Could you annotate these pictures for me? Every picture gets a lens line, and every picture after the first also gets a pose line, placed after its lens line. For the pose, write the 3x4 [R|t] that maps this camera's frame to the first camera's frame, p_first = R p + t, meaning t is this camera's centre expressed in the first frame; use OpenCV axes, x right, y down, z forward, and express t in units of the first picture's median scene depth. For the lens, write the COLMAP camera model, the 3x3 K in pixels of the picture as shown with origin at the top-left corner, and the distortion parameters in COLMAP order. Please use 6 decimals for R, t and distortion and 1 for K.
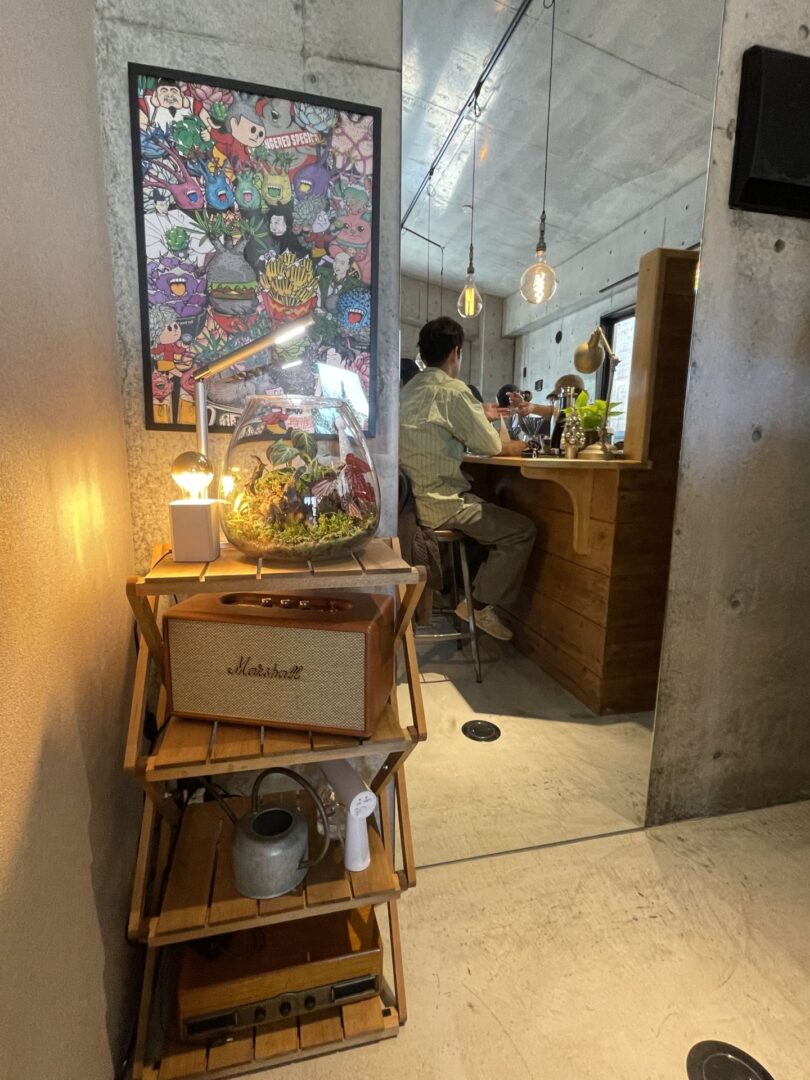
lens RADIAL K [[544.1, 0, 406.6], [0, 544.1, 541.0], [0, 0, 1]] dist [-0.006392, -0.000043]
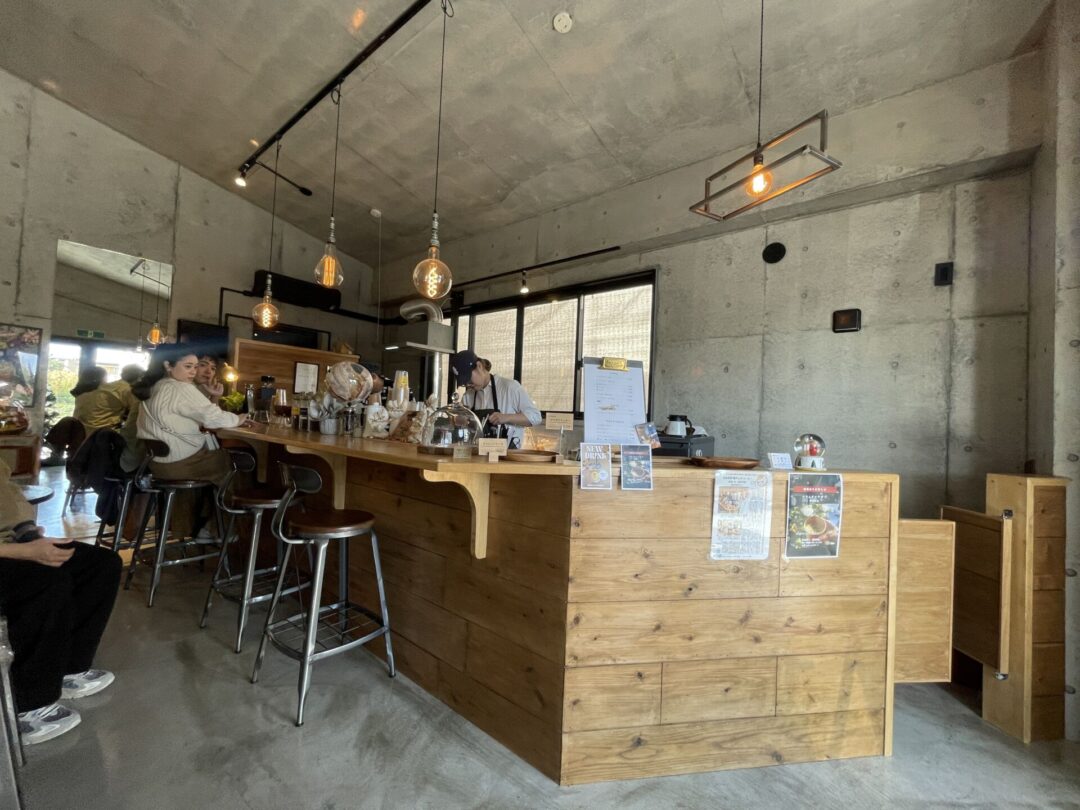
lens RADIAL K [[434.7, 0, 539.7], [0, 434.7, 401.9], [0, 0, 1]] dist [0.001814, 0.000229]
pose [[0.788547, 0.043160, 0.613458, 0.944802], [0.066093, 0.985809, -0.154315, 0.524507], [-0.611412, 0.162230, 0.774504, -3.878978]]
